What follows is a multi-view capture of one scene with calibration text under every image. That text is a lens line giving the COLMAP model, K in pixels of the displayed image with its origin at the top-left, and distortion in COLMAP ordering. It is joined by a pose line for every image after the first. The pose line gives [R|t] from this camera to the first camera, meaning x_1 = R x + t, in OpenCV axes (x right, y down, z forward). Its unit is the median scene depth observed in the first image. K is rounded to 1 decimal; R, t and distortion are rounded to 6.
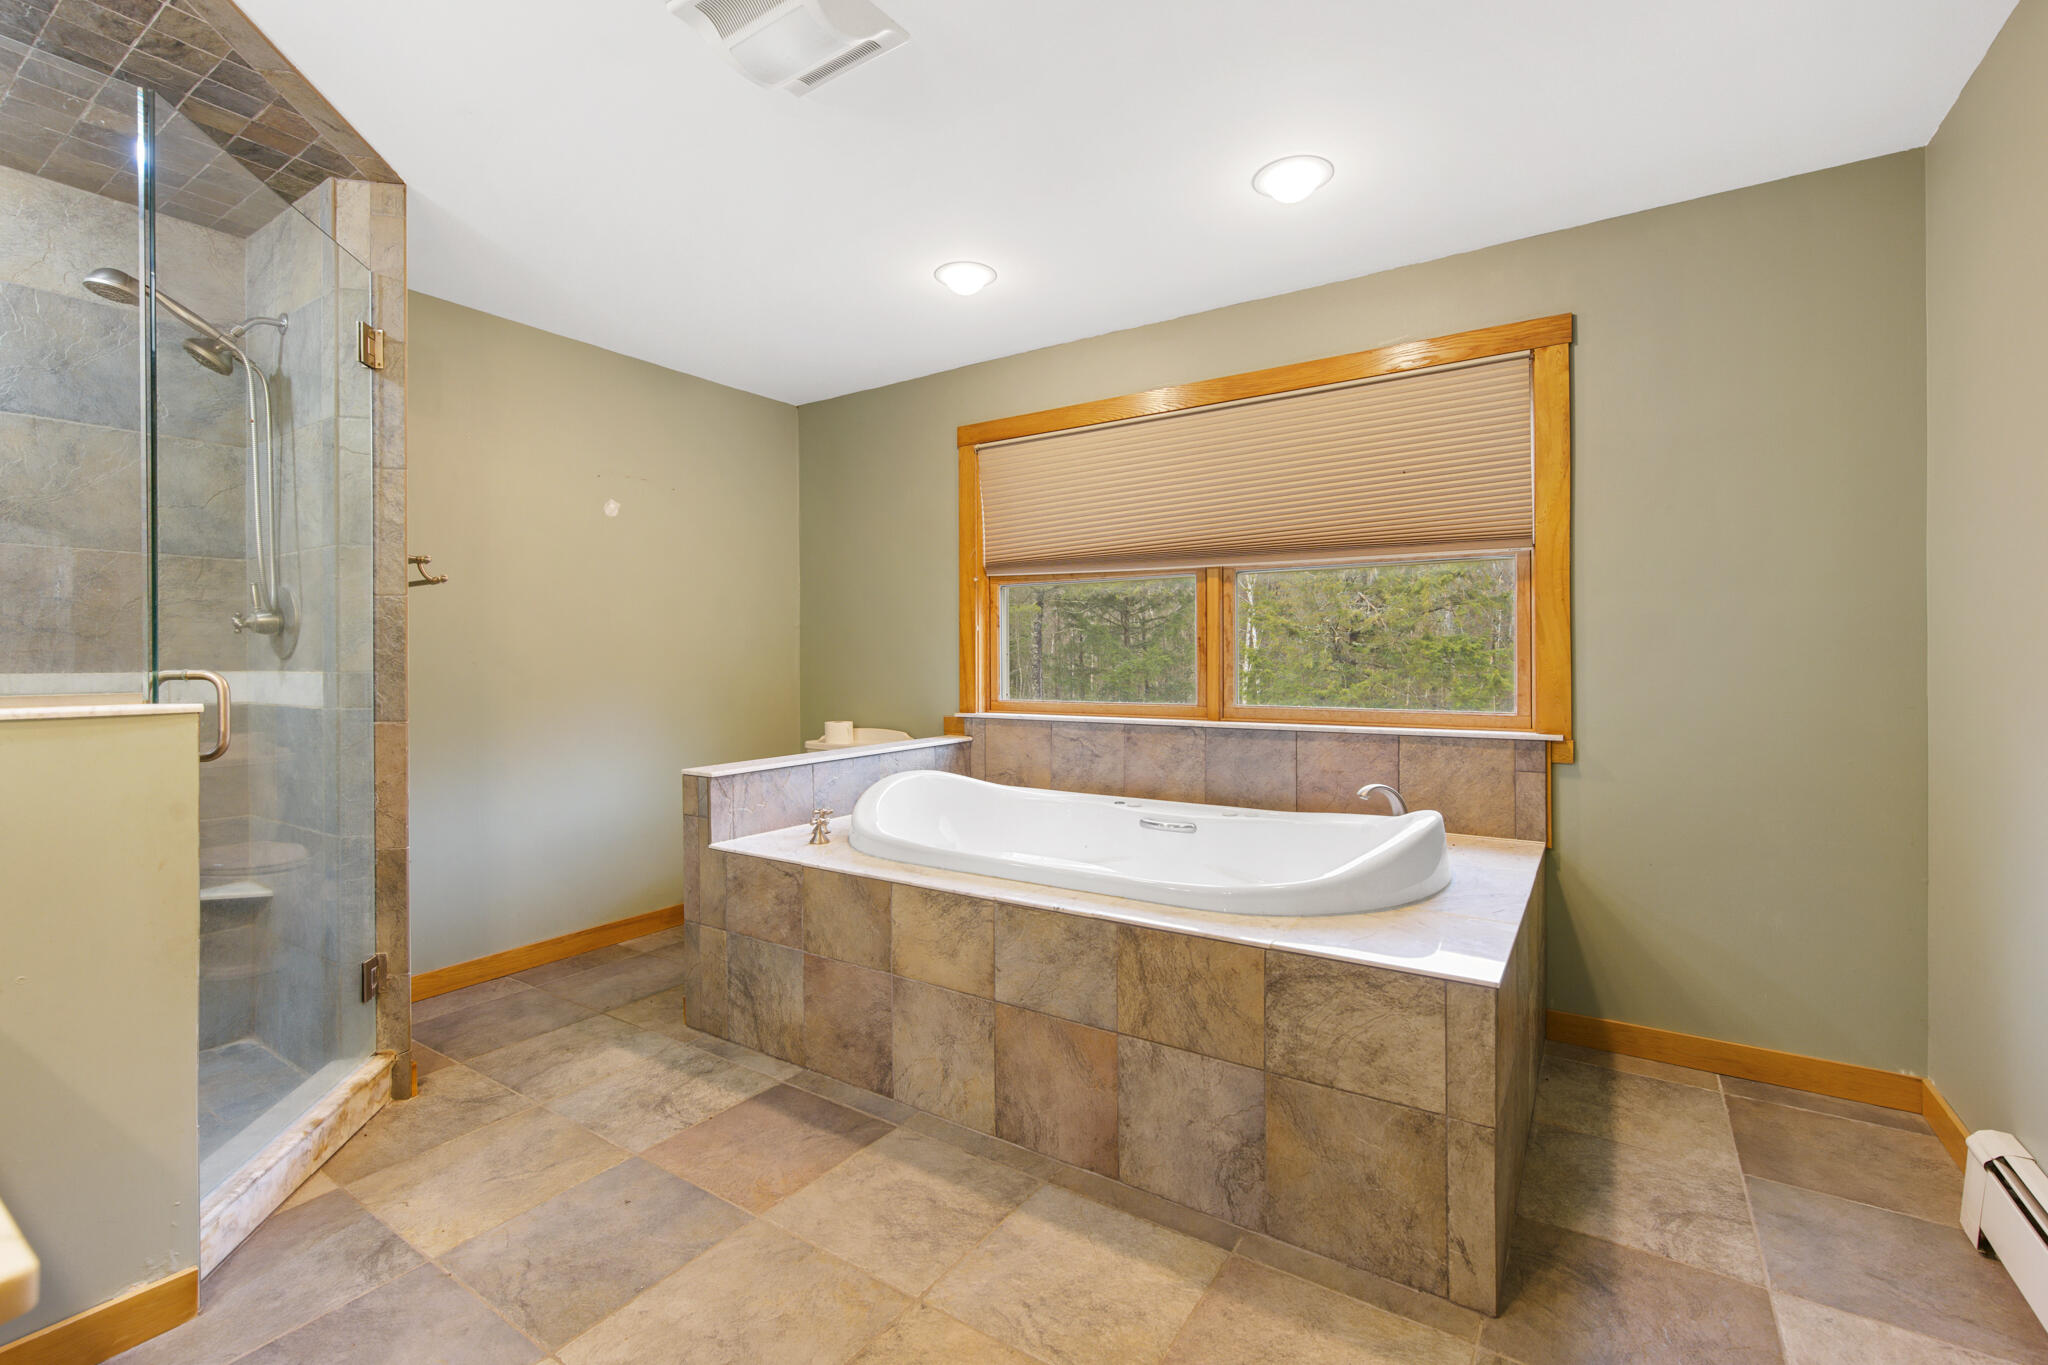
lens RADIAL K [[894.2, 0, 1030.6], [0, 894.2, 634.5], [0, 0, 1]] dist [-0.000014, 0.000313]
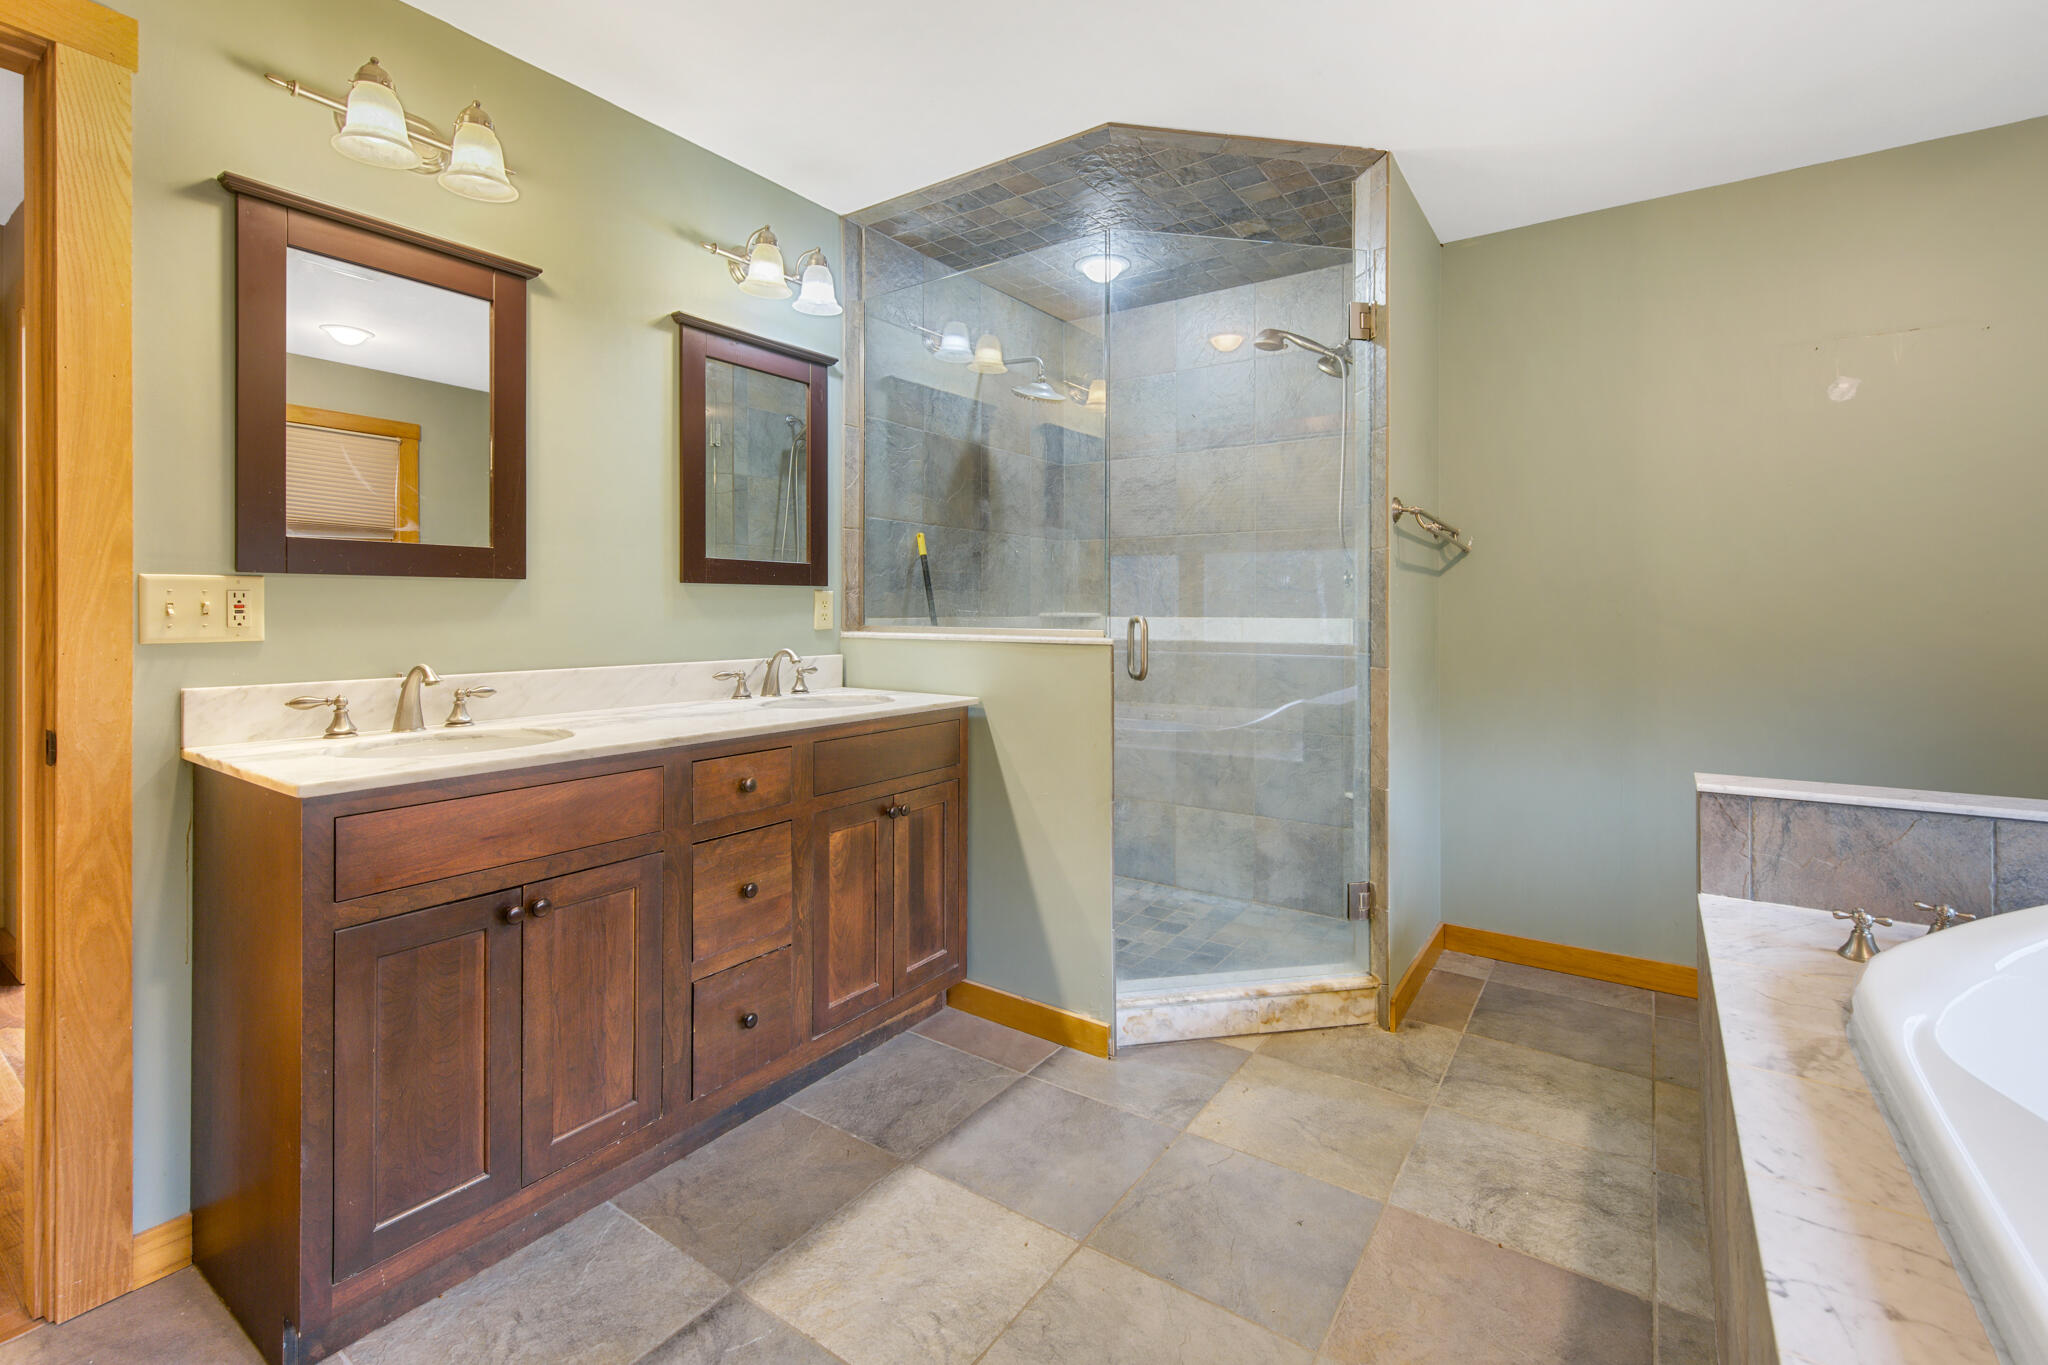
lens RADIAL K [[894.1, 0, 1029.0], [0, 894.1, 598.6], [0, 0, 1]] dist [-0.000159, -0.000123]
pose [[-0.019174, -0.008523, -0.999780, 0.357384], [0.024452, 0.999661, -0.008991, 0.014968], [0.999517, -0.024619, -0.018959, 0.616226]]
